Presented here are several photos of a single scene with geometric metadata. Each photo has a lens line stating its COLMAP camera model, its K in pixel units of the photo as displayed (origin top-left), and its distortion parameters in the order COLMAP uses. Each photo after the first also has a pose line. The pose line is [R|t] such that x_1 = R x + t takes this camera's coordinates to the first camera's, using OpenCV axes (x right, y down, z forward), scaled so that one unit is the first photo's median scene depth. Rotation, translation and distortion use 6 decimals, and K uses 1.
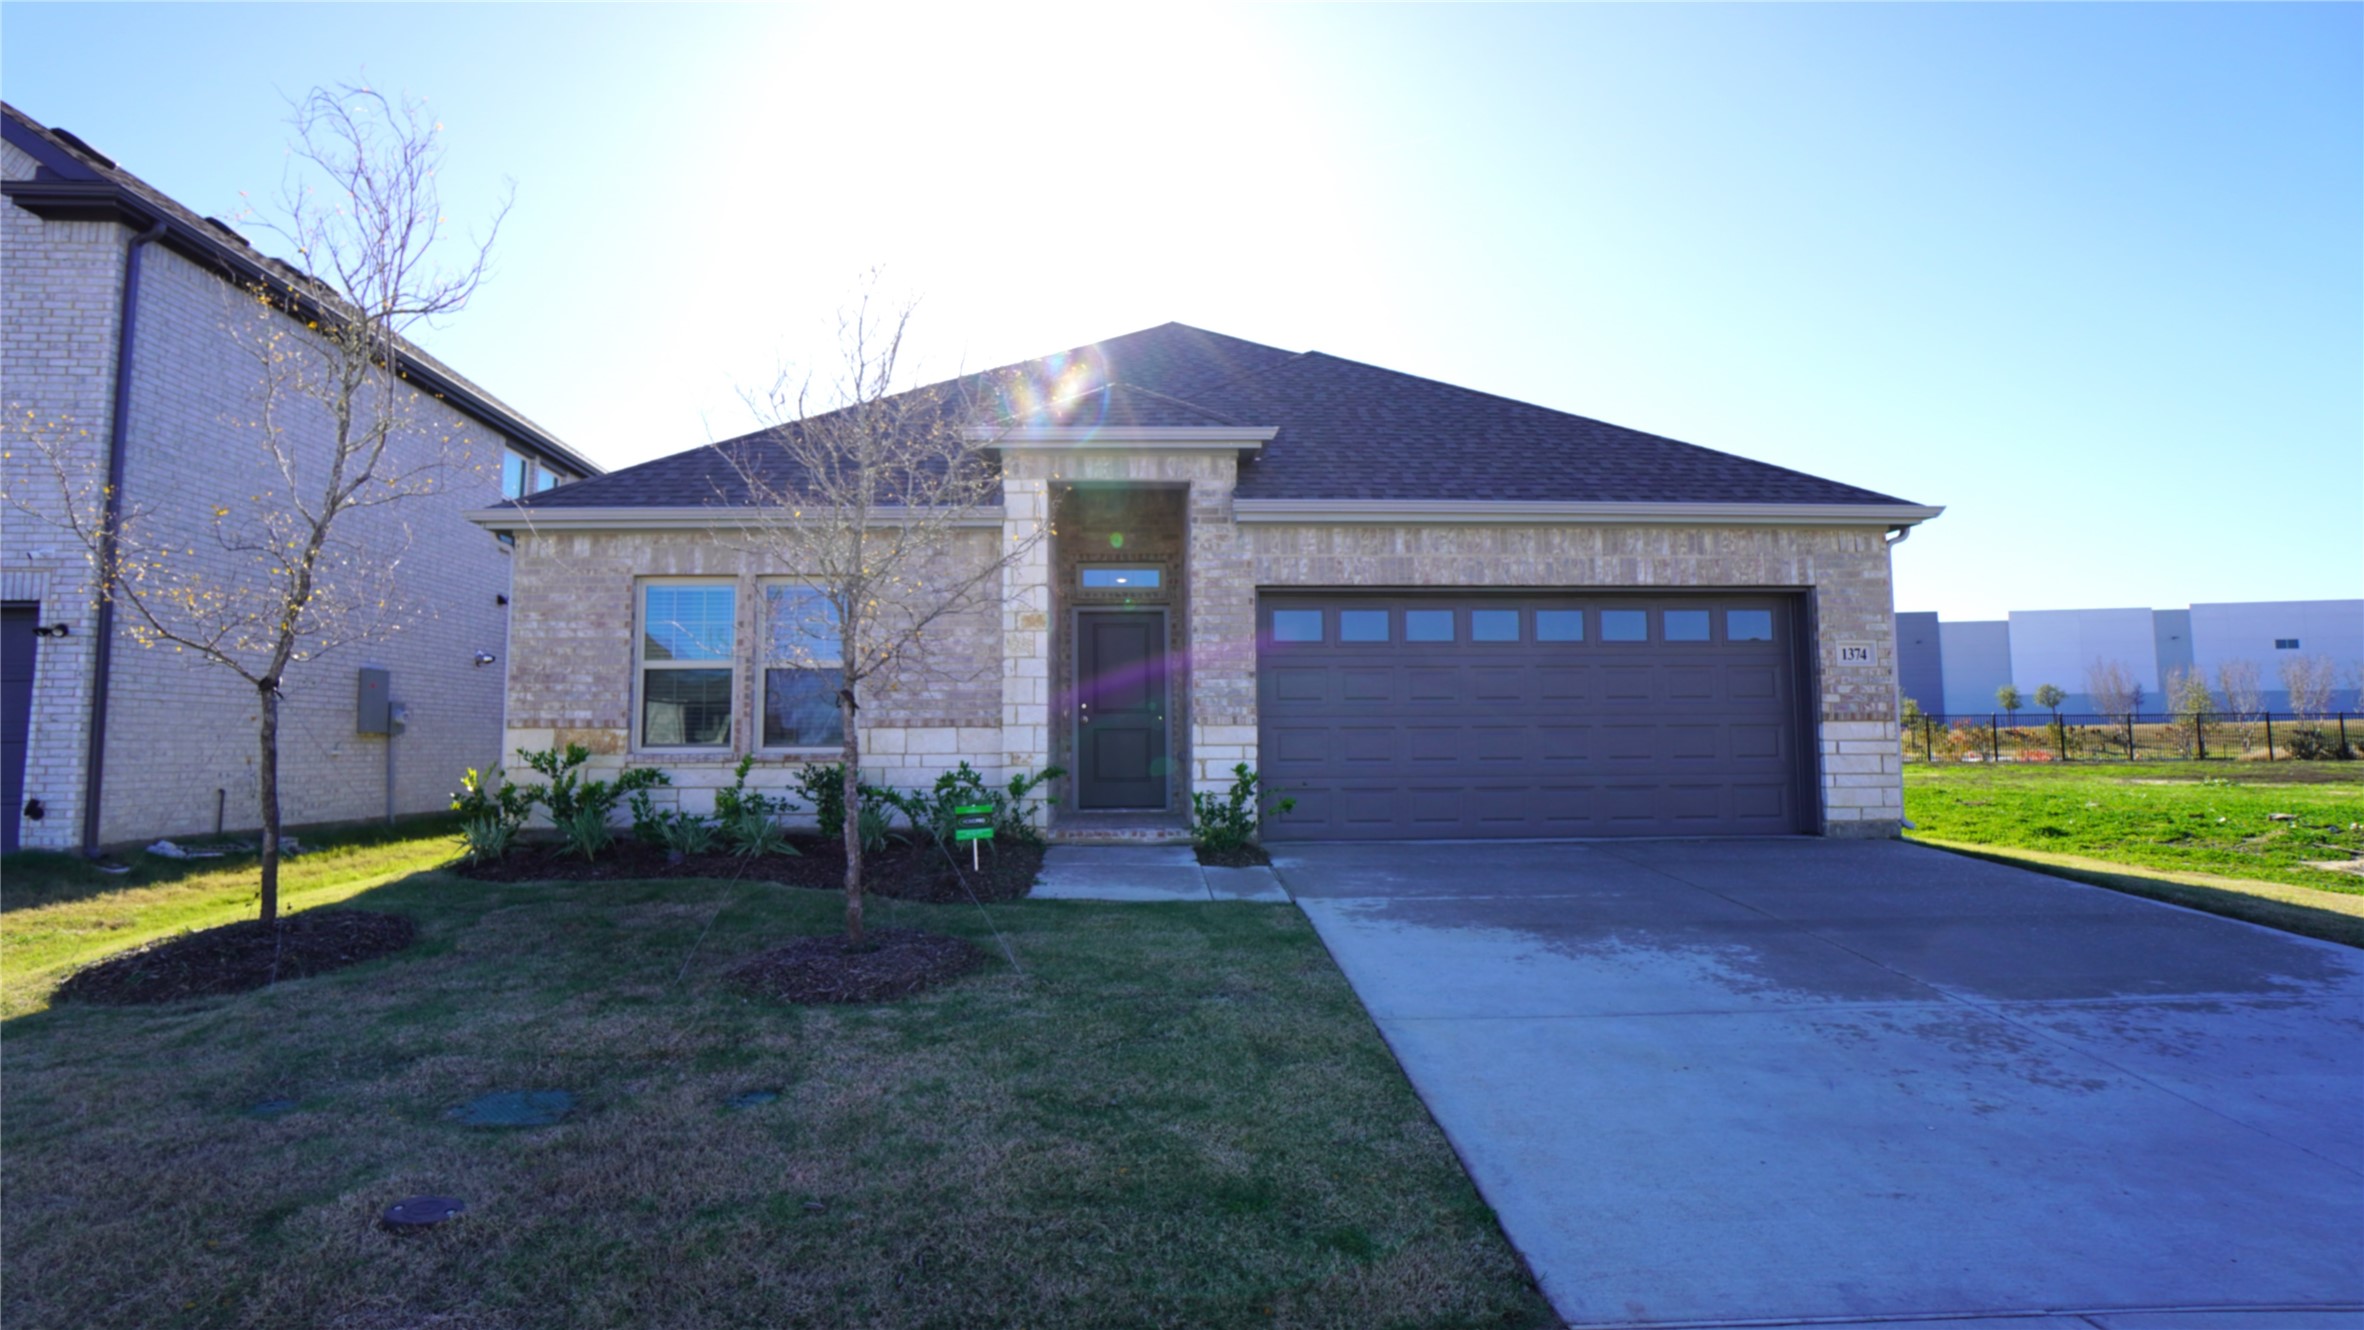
lens RADIAL K [[1046.8, 0, 1120.4], [0, 1046.8, 663.9], [0, 0, 1]] dist [-0.032809, -0.000051]
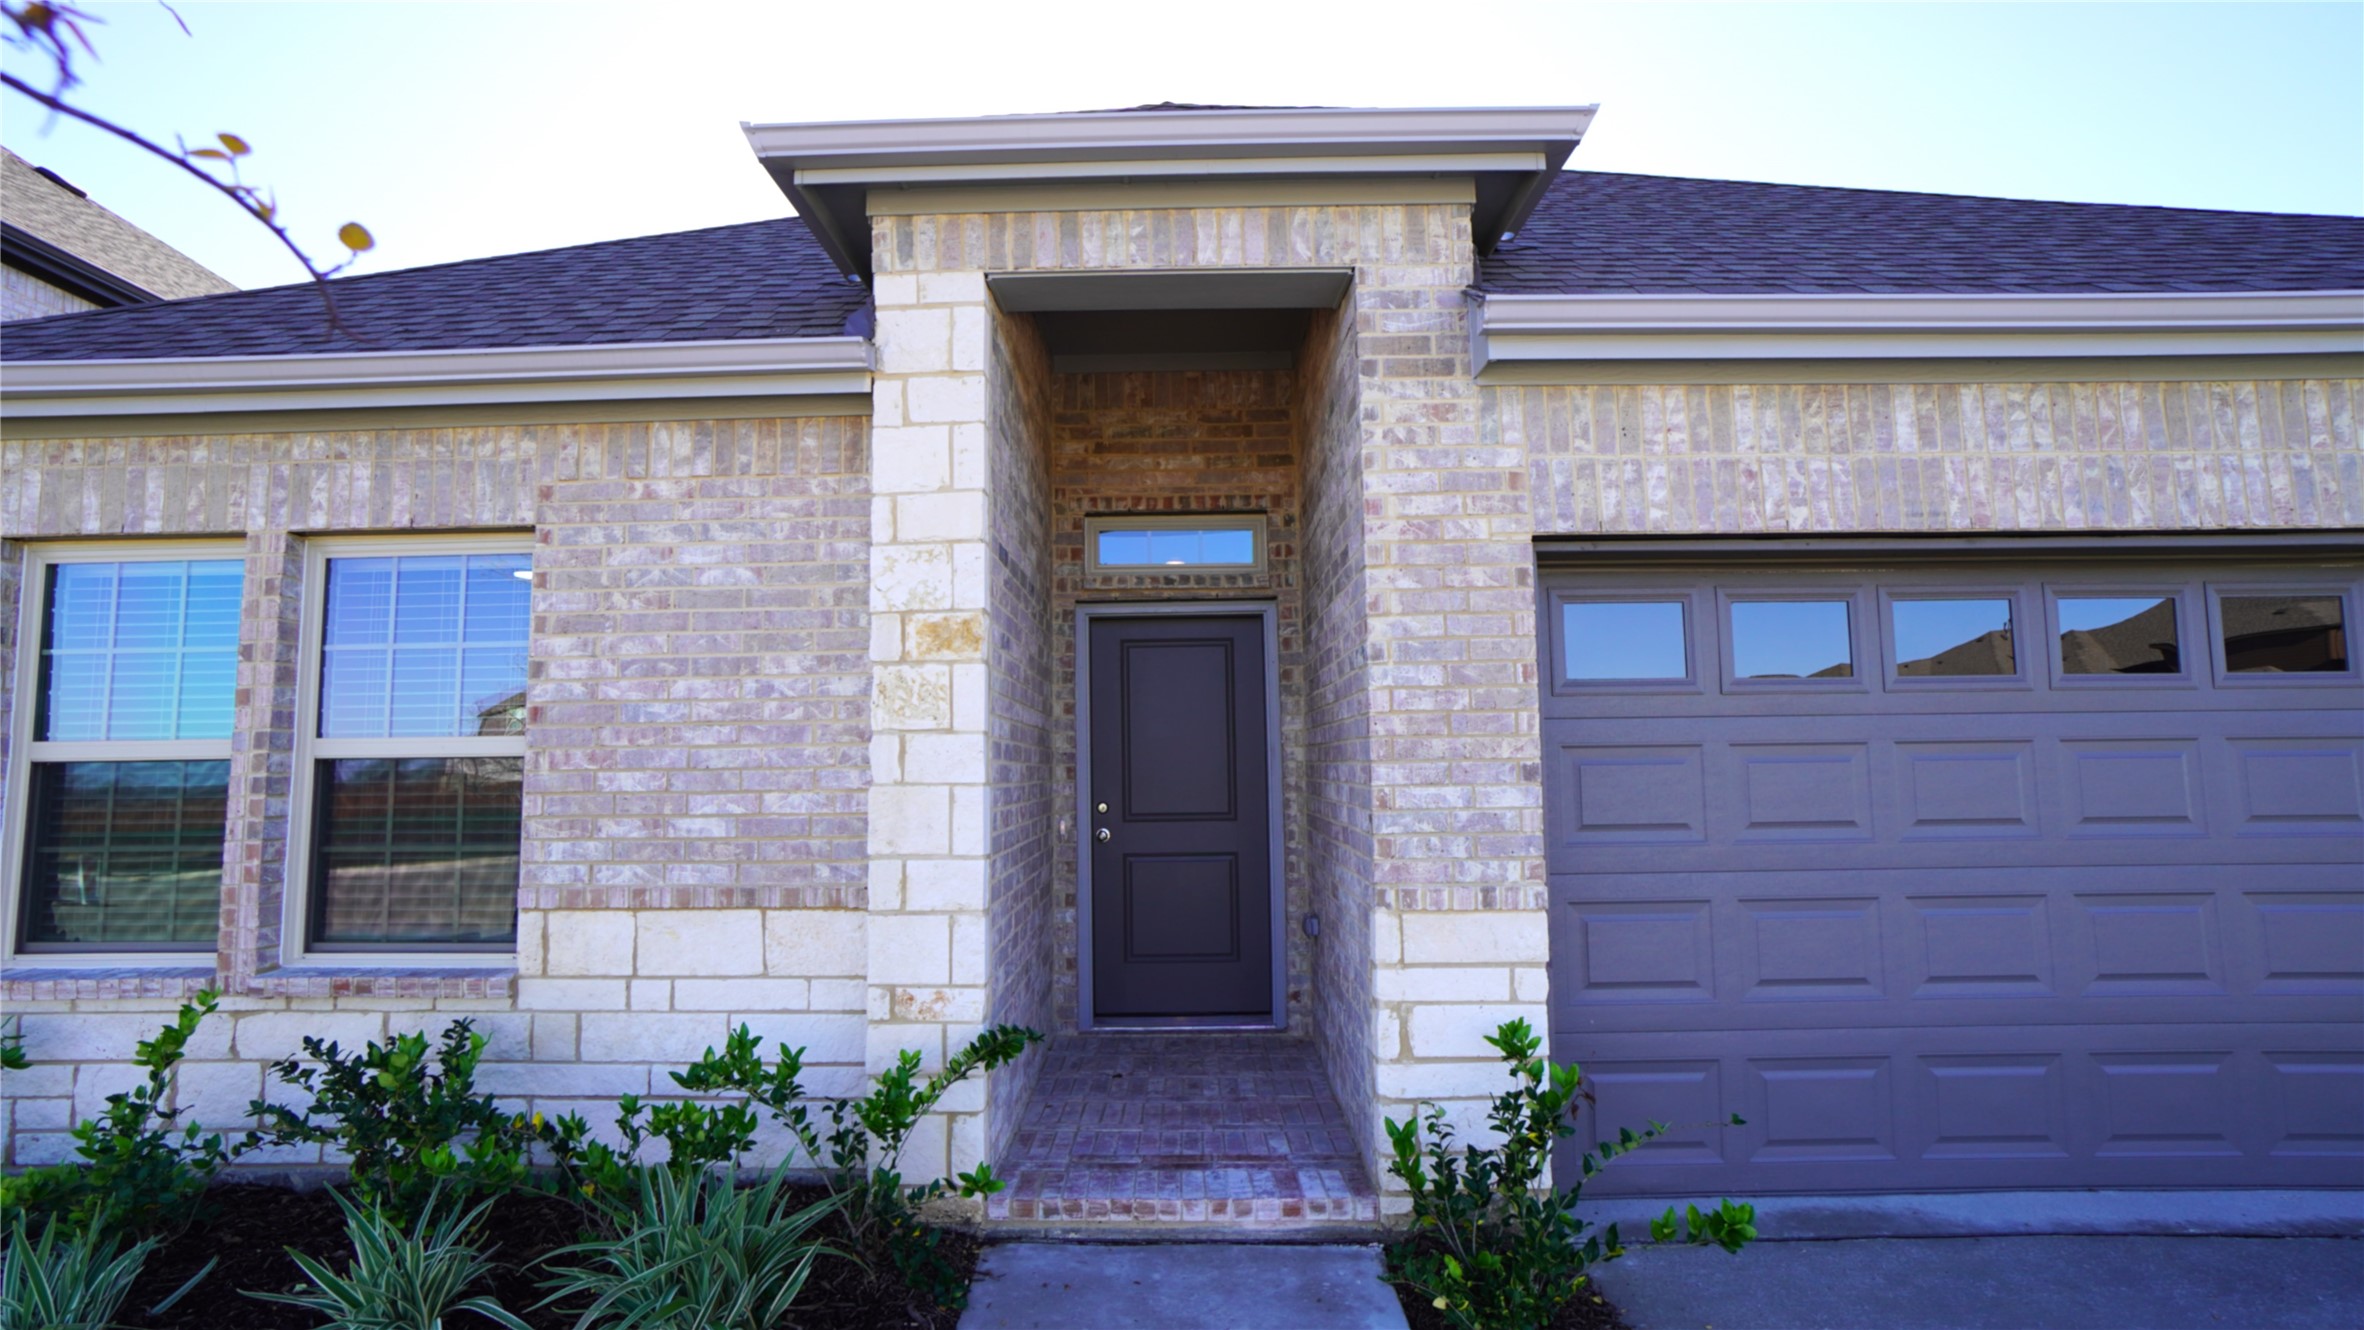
lens RADIAL K [[1073.9, 0, 1136.7], [0, 1073.9, 675.6], [0, 0, 1]] dist [-0.049719, 0.019959]
pose [[0.999458, -0.009862, -0.031416, -0.002407], [0.009680, 0.999936, -0.005910, -0.023359], [0.031472, 0.005602, 0.999489, 0.606064]]
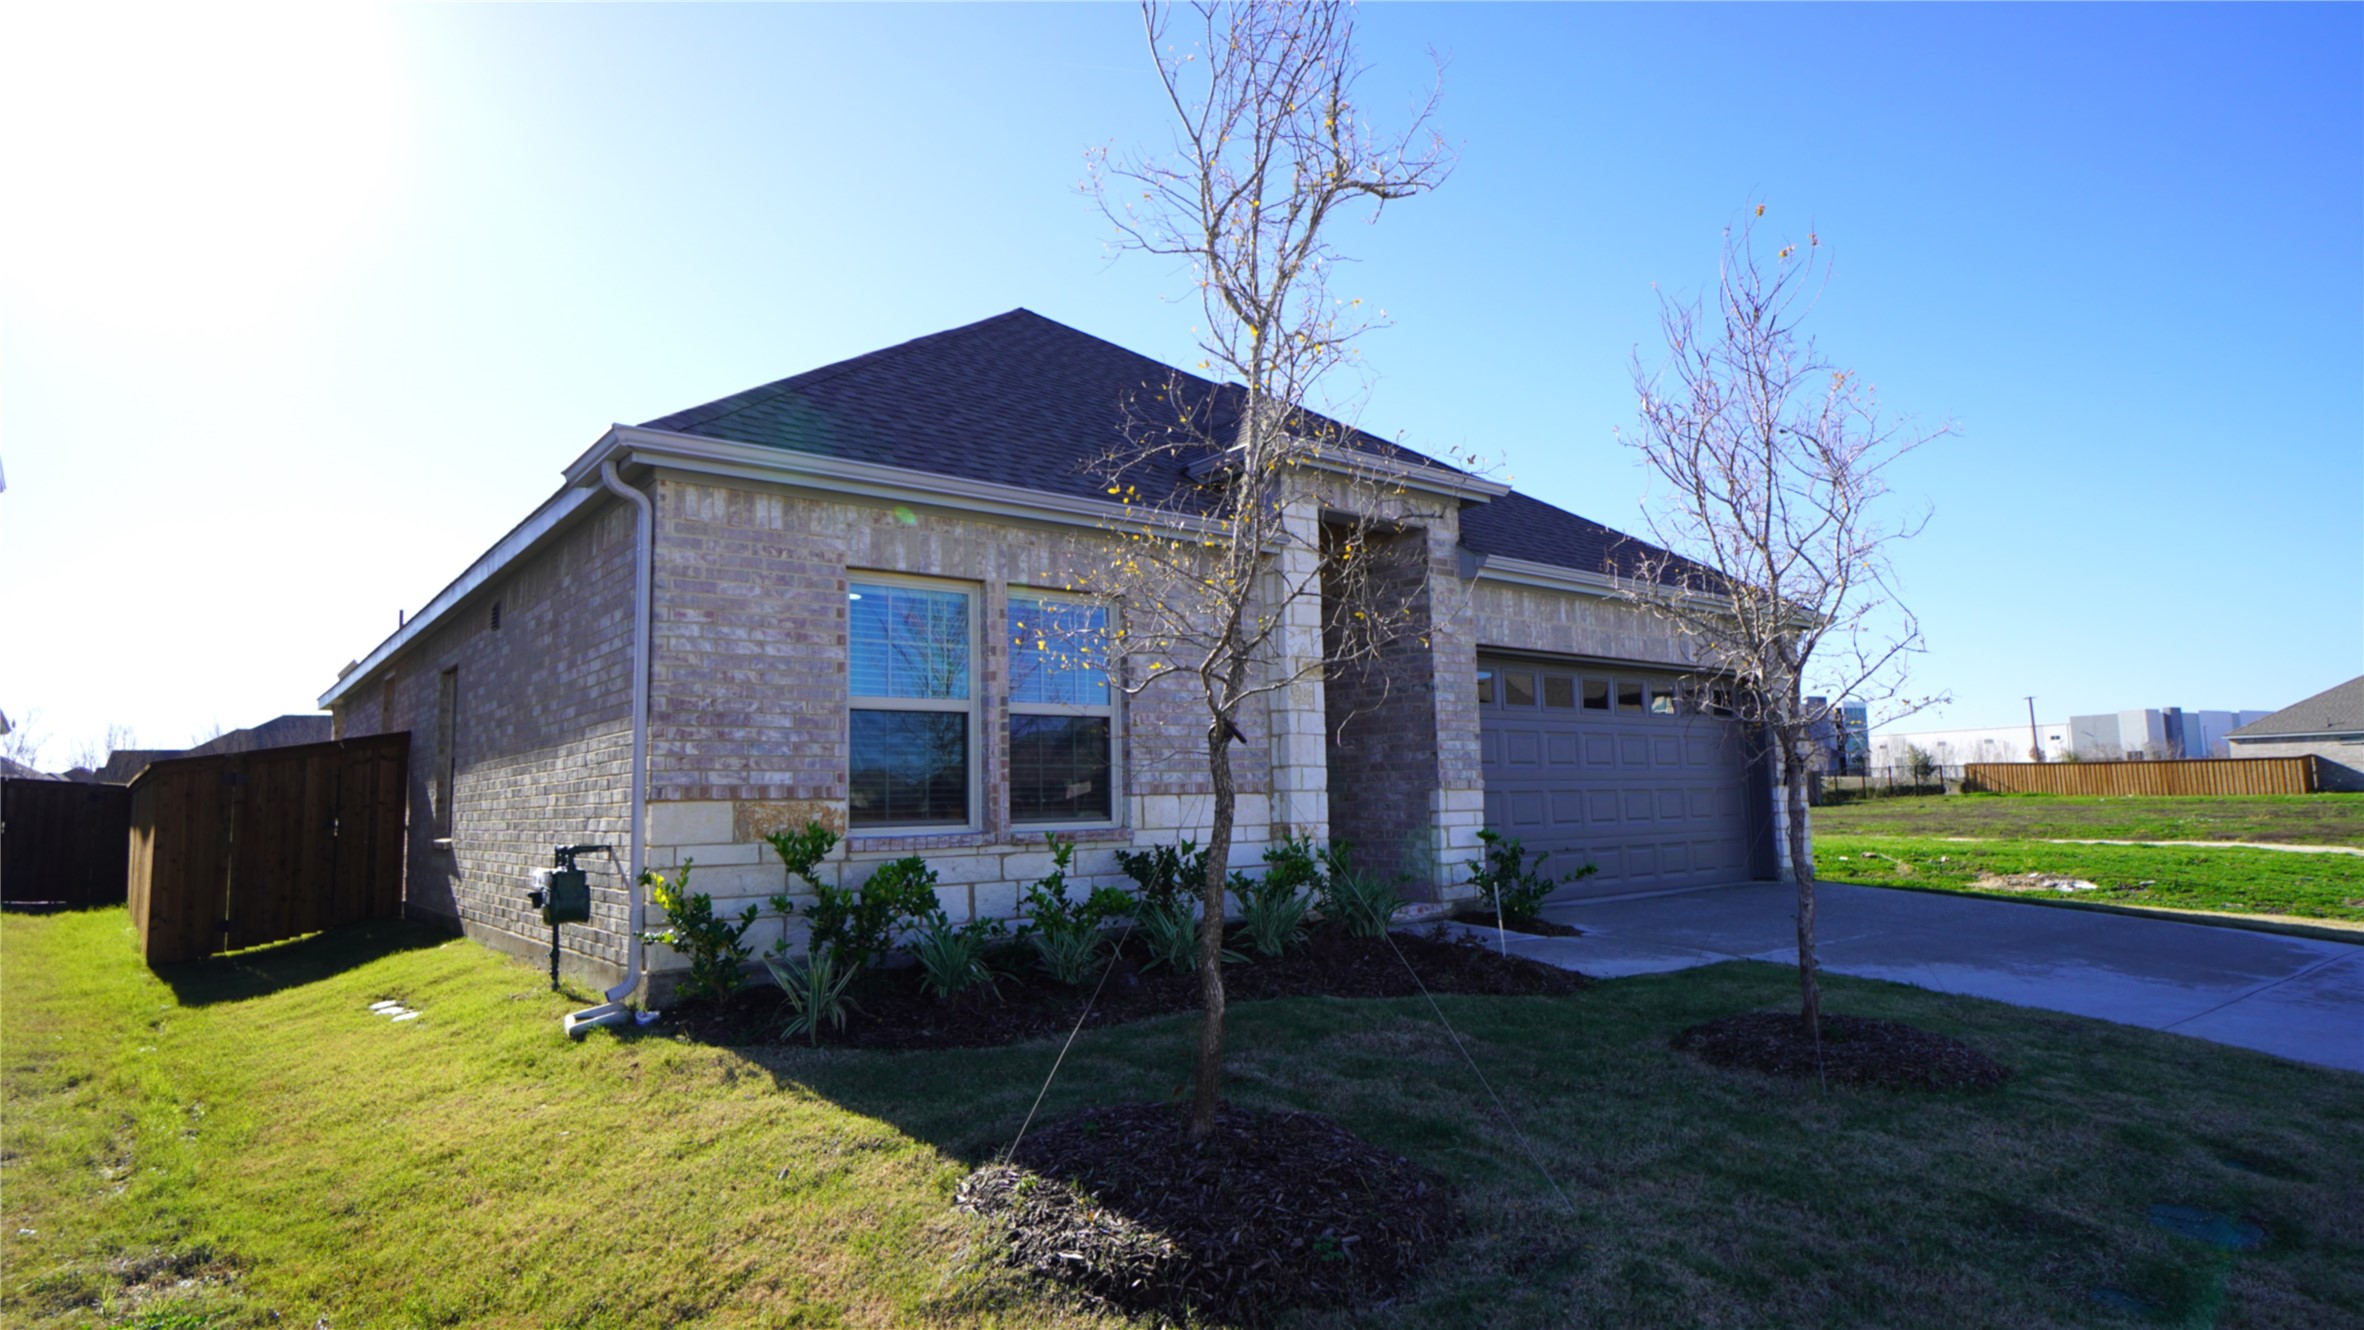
lens RADIAL K [[1296.0, 0, 1182.0], [0, 1296.0, 665.0], [0, 0, 1]] dist [-0.001937, -0.000058]
pose [[0.784528, 0.054764, 0.617670, -0.814235], [-0.028593, 0.998228, -0.052187, 0.014281], [-0.619433, 0.023281, 0.784704, 0.229612]]
